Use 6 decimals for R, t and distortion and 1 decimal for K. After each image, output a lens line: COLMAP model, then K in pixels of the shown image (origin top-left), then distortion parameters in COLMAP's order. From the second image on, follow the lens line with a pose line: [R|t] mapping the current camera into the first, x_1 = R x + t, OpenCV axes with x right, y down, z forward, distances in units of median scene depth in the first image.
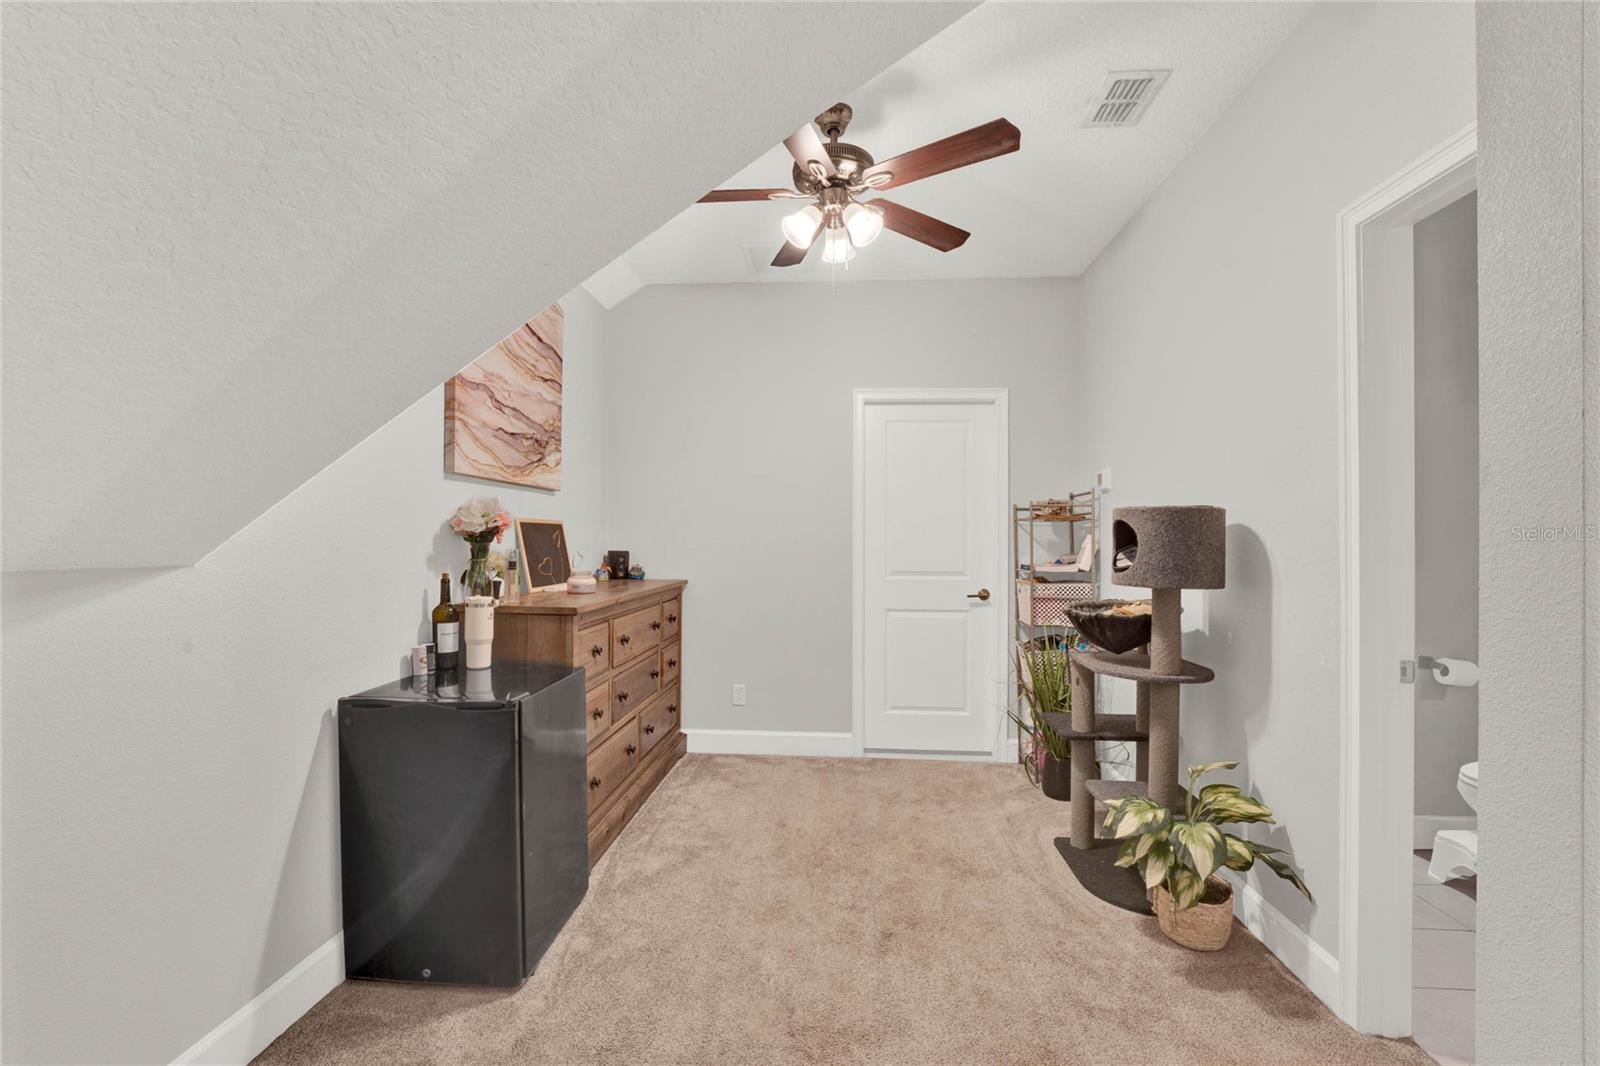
lens RADIAL K [[674.6, 0, 788.1], [0, 674.6, 538.6], [0, 0, 1]] dist [-0.015850, 0.001209]
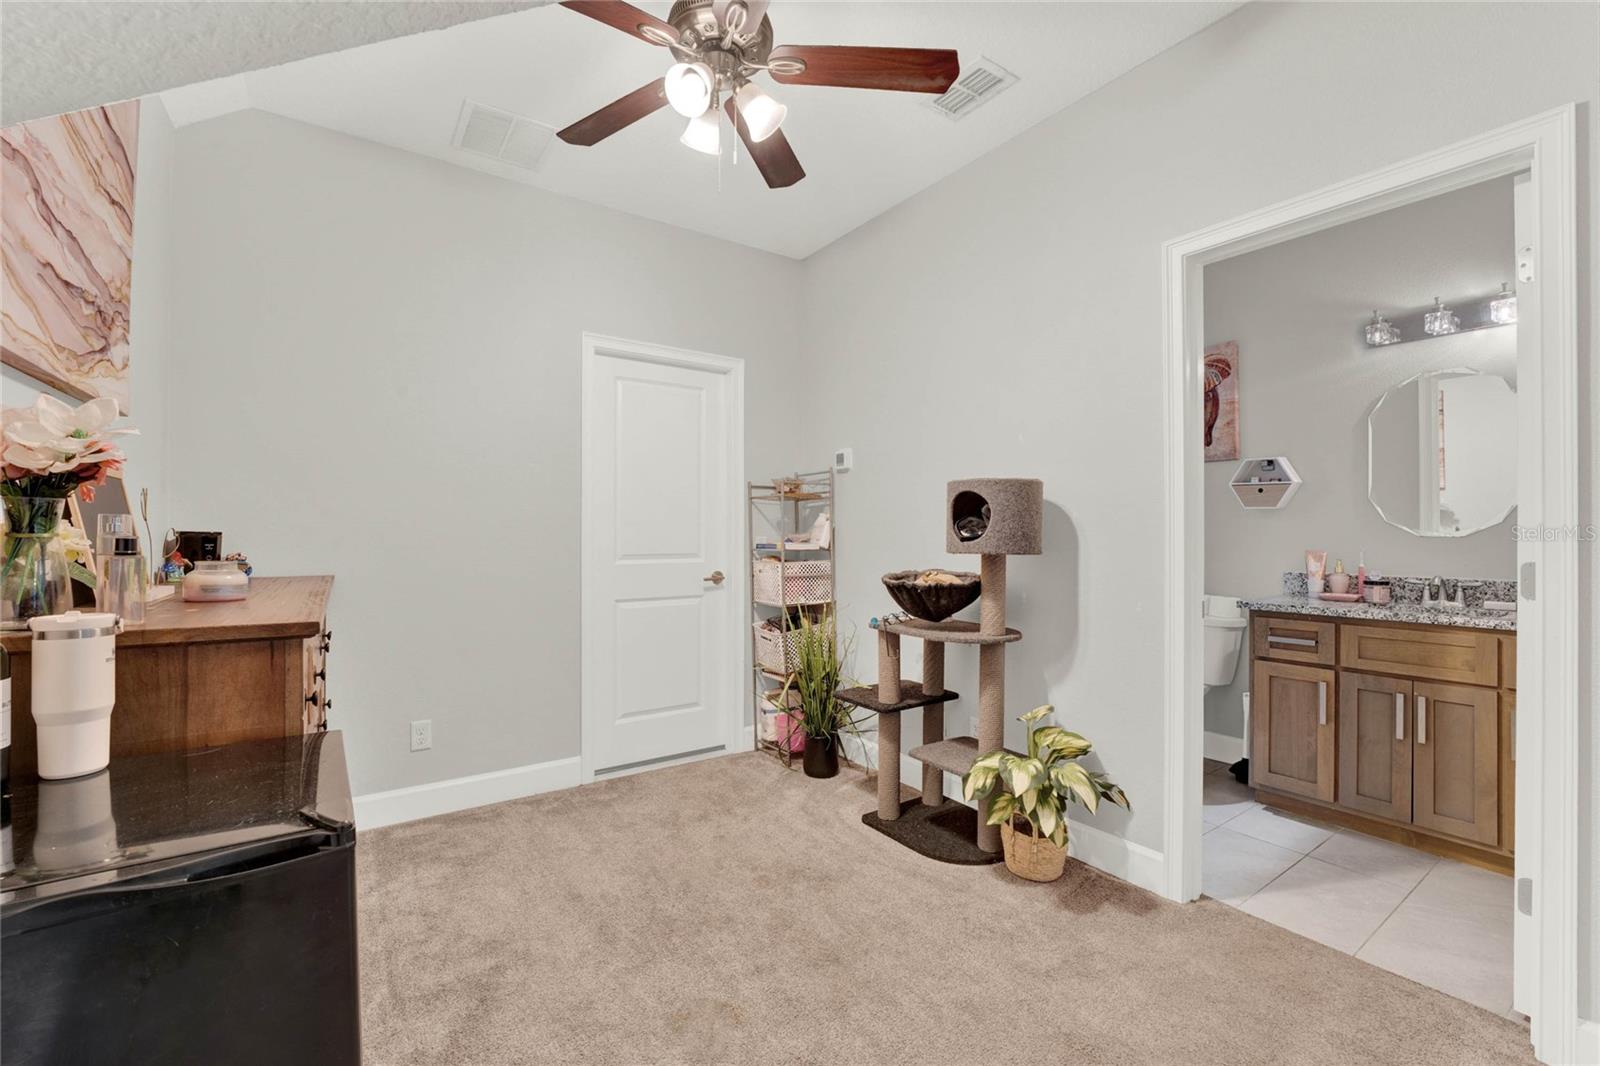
lens RADIAL K [[674.6, 0, 799.8], [0, 674.6, 527.2], [0, 0, 1]] dist [-0.015850, 0.001209]
pose [[0.777463, 0.000140, 0.628929, -0.277285], [0.003142, 0.999987, -0.004106, 0.023907], [-0.628921, 0.005168, 0.777452, 0.269856]]
